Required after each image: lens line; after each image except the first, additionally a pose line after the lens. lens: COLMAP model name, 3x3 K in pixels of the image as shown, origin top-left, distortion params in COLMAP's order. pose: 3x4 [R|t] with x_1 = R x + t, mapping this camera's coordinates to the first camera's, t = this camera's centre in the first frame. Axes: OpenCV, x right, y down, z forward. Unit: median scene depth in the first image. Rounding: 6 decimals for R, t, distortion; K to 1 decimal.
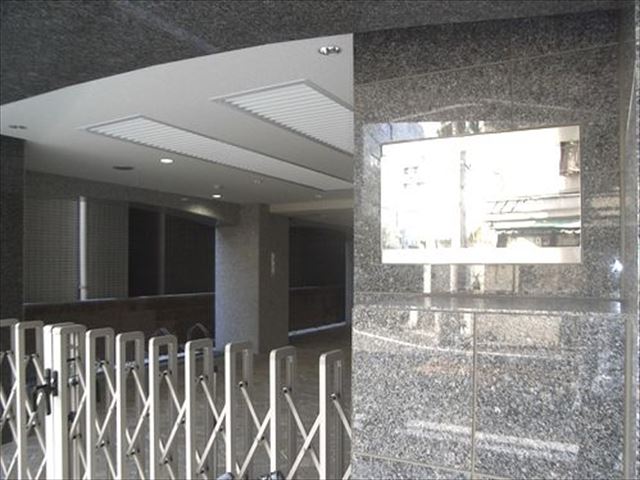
lens RADIAL K [[534.4, 0, 320.3], [0, 534.4, 243.9], [0, 0, 1]] dist [-0.117418, 0.075775]
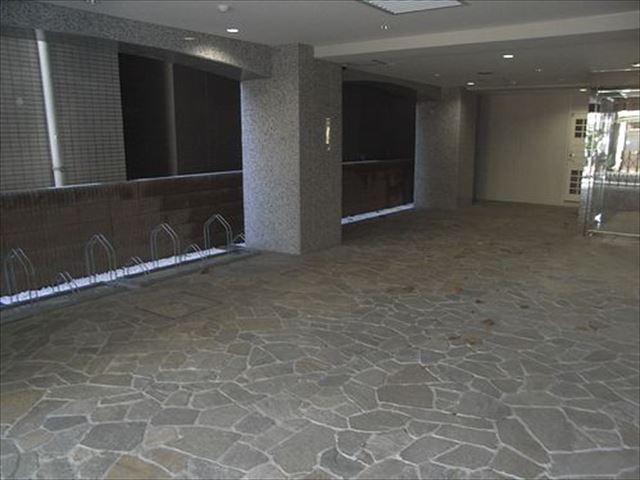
lens RADIAL K [[534.4, 0, 322.3], [0, 534.4, 240.0], [0, 0, 1]] dist [-0.117418, 0.075775]
pose [[0.994666, 0.009883, -0.102672, -0.008662], [0.014752, 0.971538, 0.236425, 0.011188], [0.102086, -0.236678, 0.966210, 0.265365]]
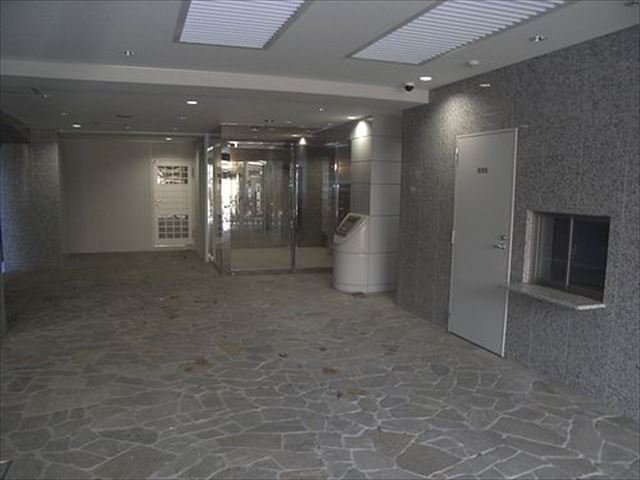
lens RADIAL K [[534.4, 0, 321.8], [0, 534.4, 240.6], [0, 0, 1]] dist [-0.117418, 0.075775]
pose [[0.672429, -0.082147, 0.735589, -0.212884], [-0.036074, 0.989004, 0.143423, 0.013626], [-0.739282, -0.122977, 0.662071, 0.400538]]
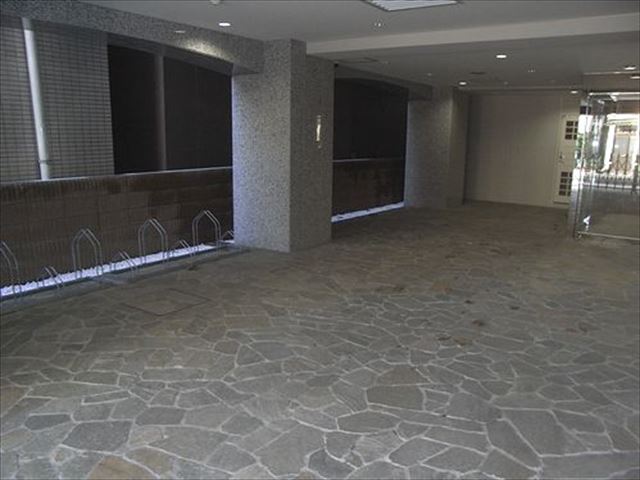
lens RADIAL K [[534.4, 0, 323.4], [0, 534.4, 241.0], [0, 0, 1]] dist [-0.117418, 0.075775]
pose [[0.996491, 0.024612, -0.079998, -0.009999], [-0.004503, 0.970171, 0.242381, 0.012129], [0.083577, -0.241170, 0.966877, 0.269765]]
